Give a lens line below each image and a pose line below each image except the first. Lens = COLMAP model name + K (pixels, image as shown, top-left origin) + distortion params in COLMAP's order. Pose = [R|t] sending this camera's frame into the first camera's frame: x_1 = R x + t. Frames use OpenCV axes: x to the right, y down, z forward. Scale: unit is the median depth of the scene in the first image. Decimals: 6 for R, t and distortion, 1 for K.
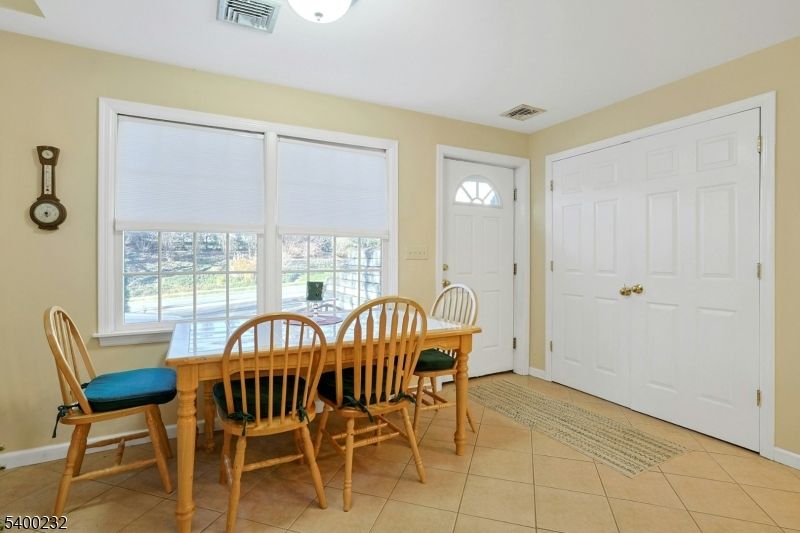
lens RADIAL K [[389.0, 0, 395.1], [0, 389.0, 258.3], [0, 0, 1]] dist [-0.024410, -0.000325]
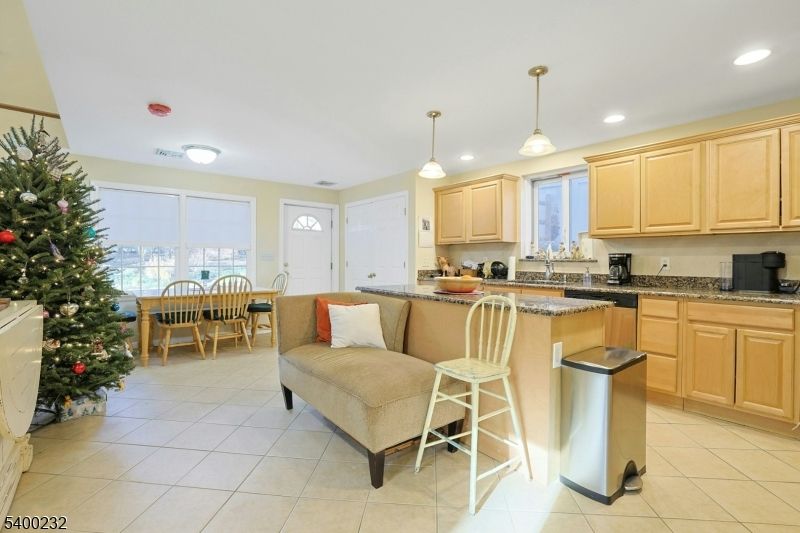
lens RADIAL K [[389.0, 0, 403.5], [0, 389.0, 262.9], [0, 0, 1]] dist [-0.024410, -0.000325]
pose [[0.981260, -0.002355, 0.192676, 0.518573], [0.000970, 0.999973, 0.007286, 0.002132], [-0.192688, -0.006963, 0.981235, -1.465493]]
